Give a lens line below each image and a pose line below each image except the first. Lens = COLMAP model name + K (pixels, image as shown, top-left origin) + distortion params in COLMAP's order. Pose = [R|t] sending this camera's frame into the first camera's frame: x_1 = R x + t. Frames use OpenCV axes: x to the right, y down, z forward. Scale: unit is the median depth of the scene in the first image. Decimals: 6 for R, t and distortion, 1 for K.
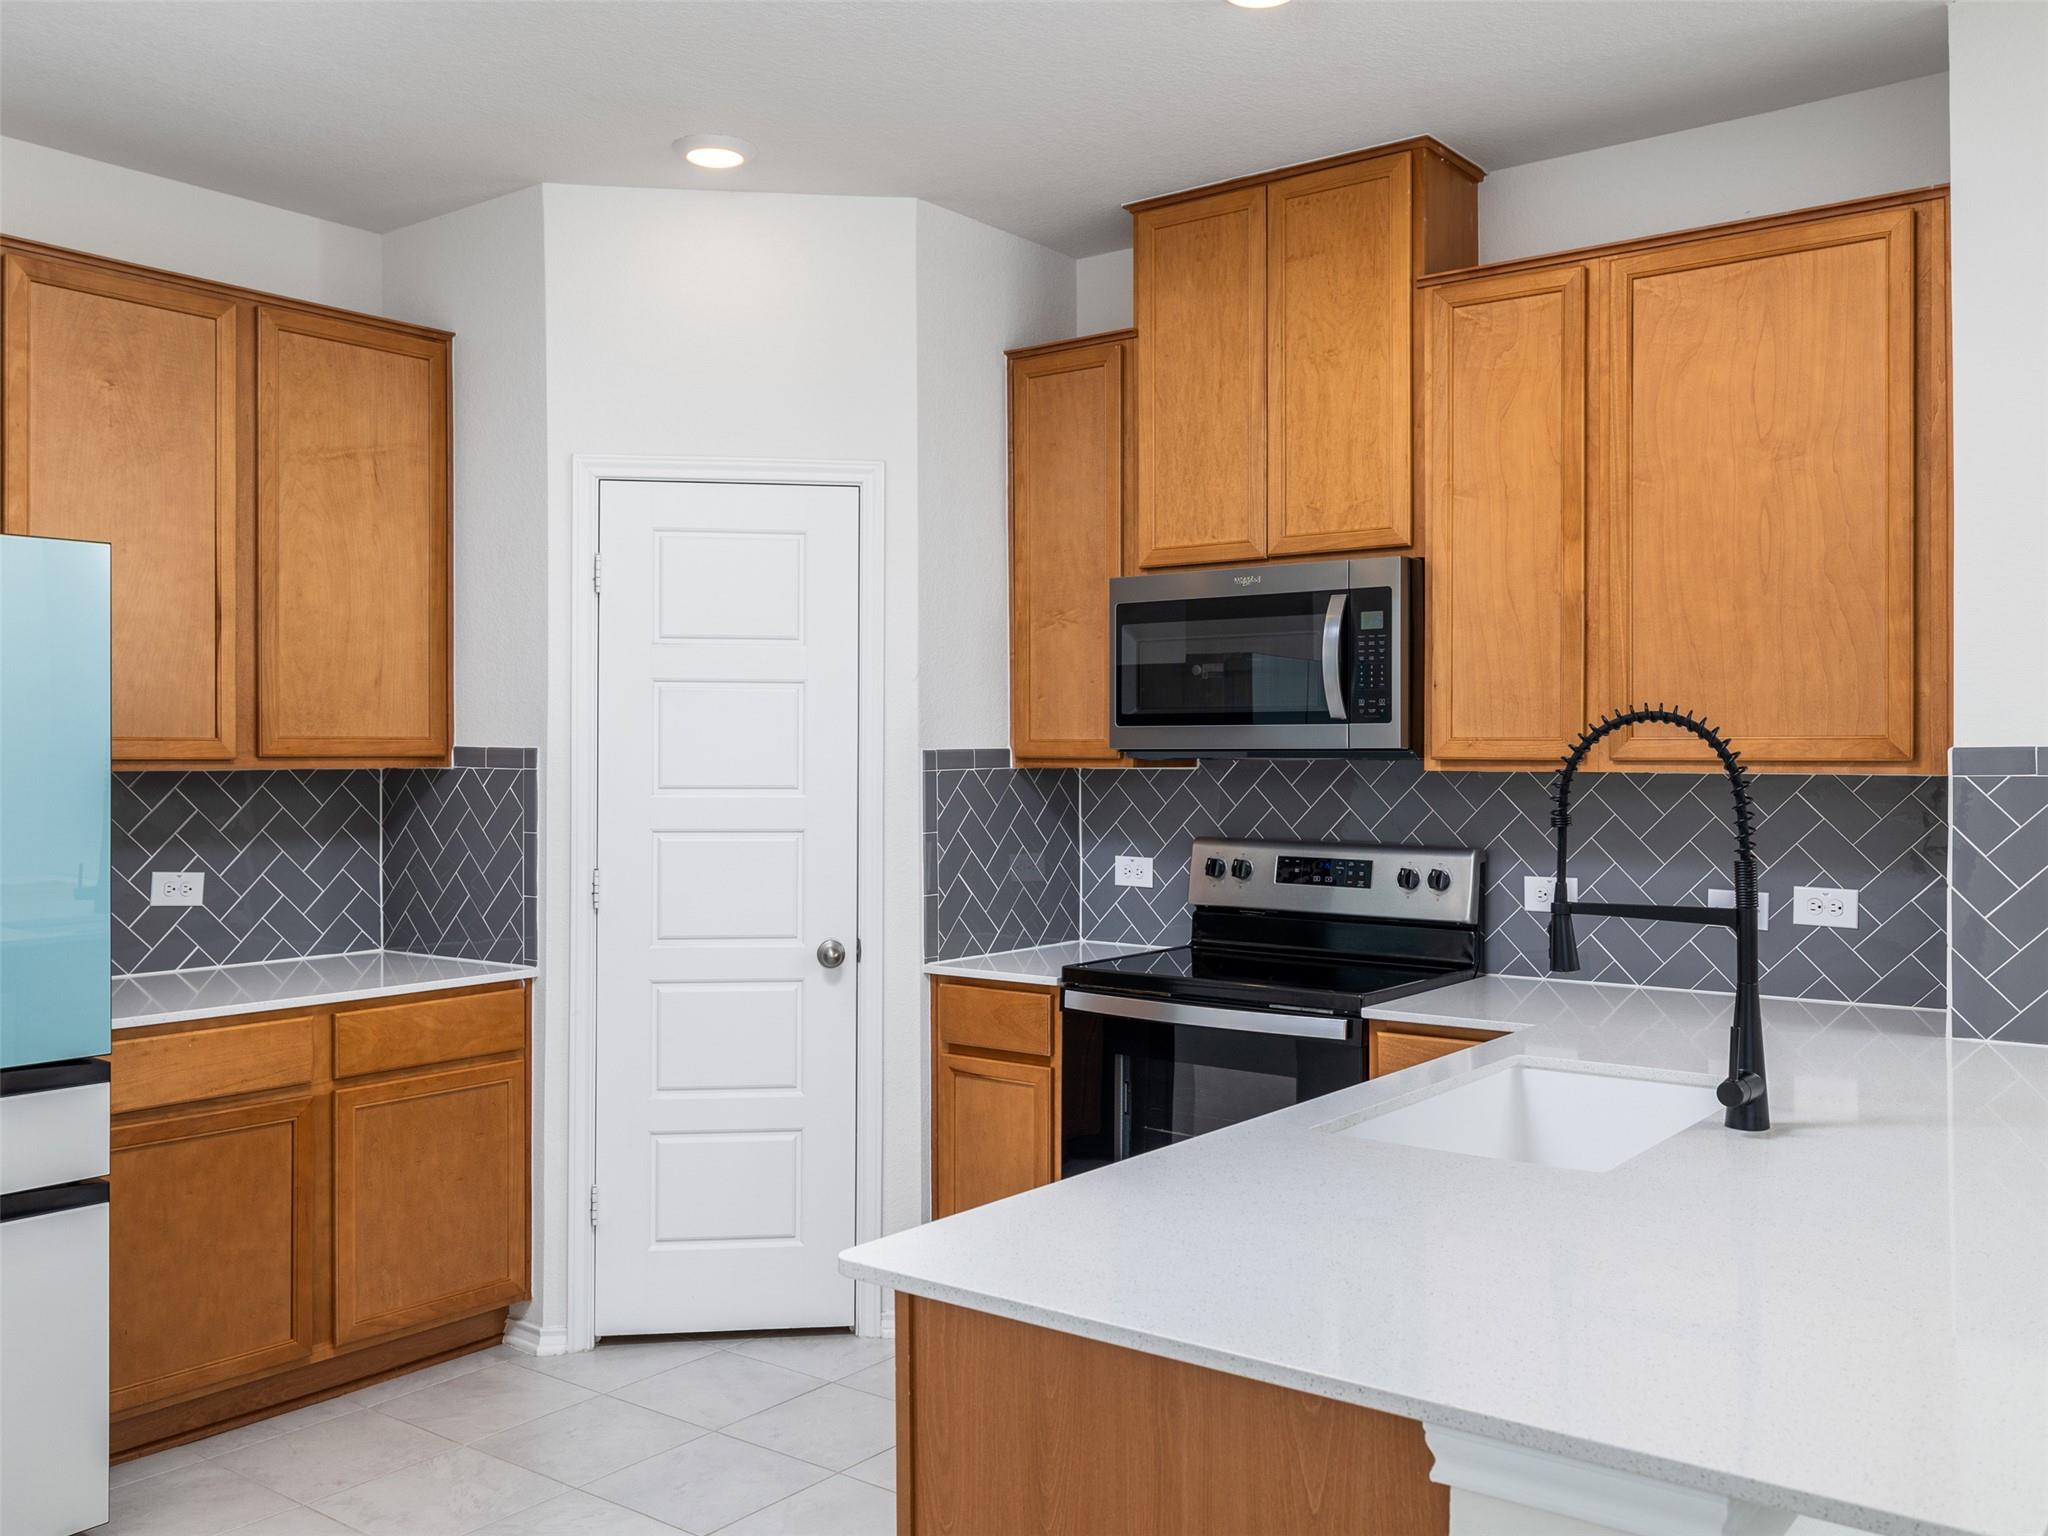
lens RADIAL K [[1710.8, 0, 1068.6], [0, 1710.8, 763.7], [0, 0, 1]] dist [-0.002678, 0.000210]
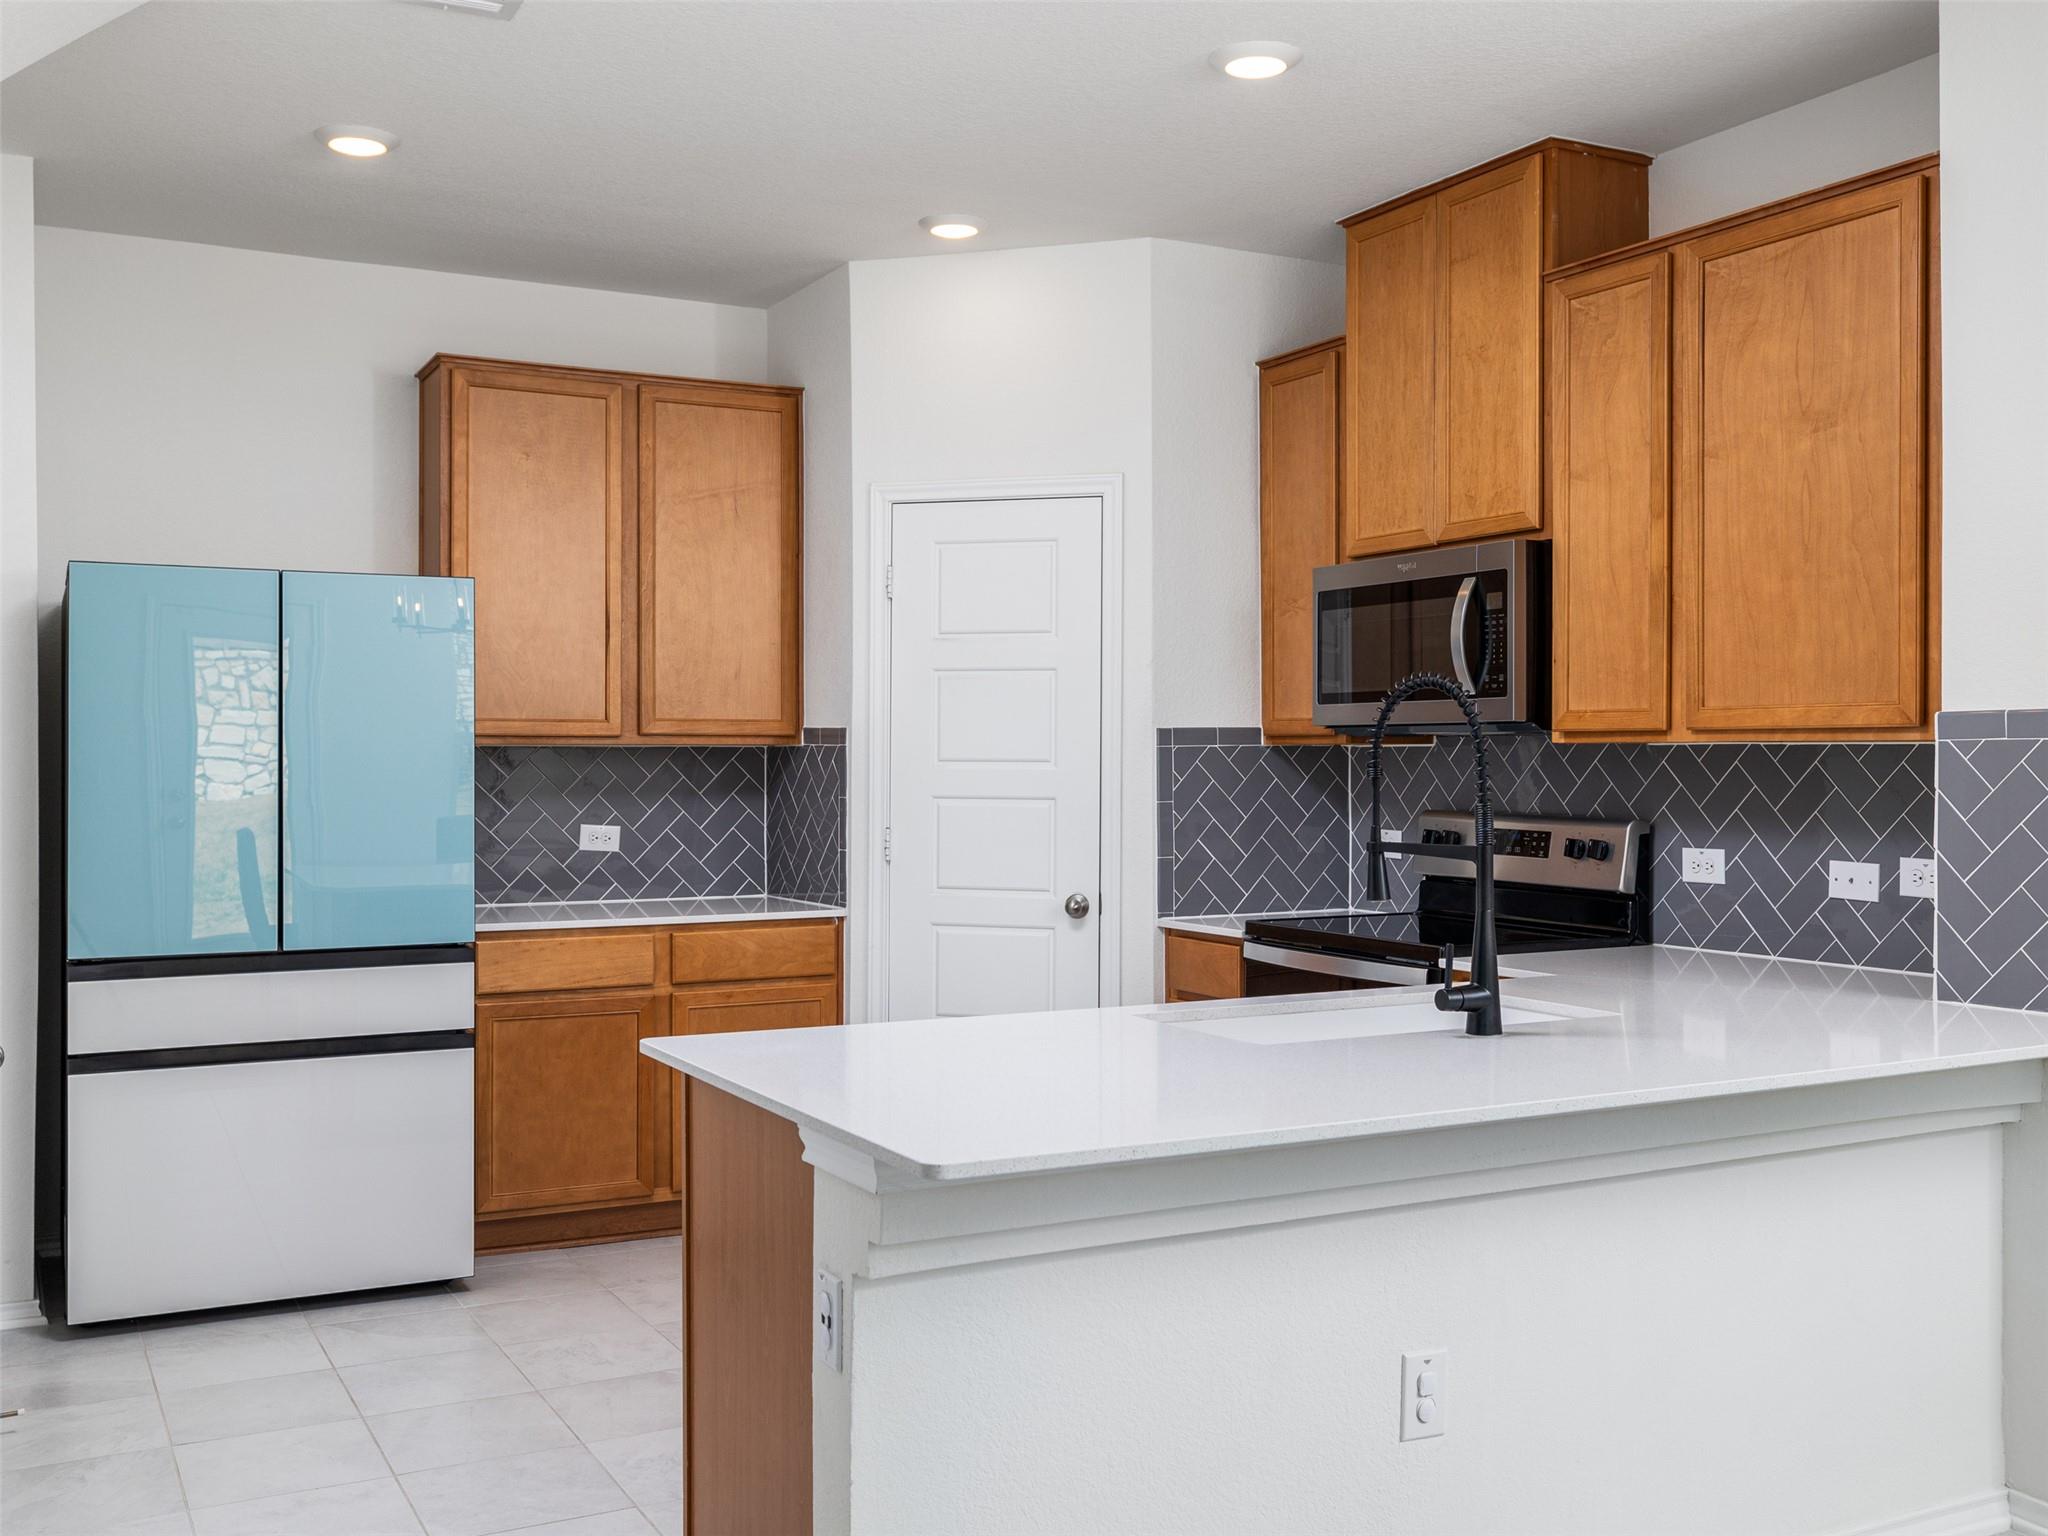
lens RADIAL K [[1916.4, 0, 1105.4], [0, 1916.4, 772.0], [0, 0, 1]] dist [-0.004784, -0.005879]
pose [[0.917761, 0.003057, -0.397122, 0.401631], [-0.002266, 0.999994, 0.002461, 0.018835], [0.397128, -0.001359, 0.917762, -0.176400]]
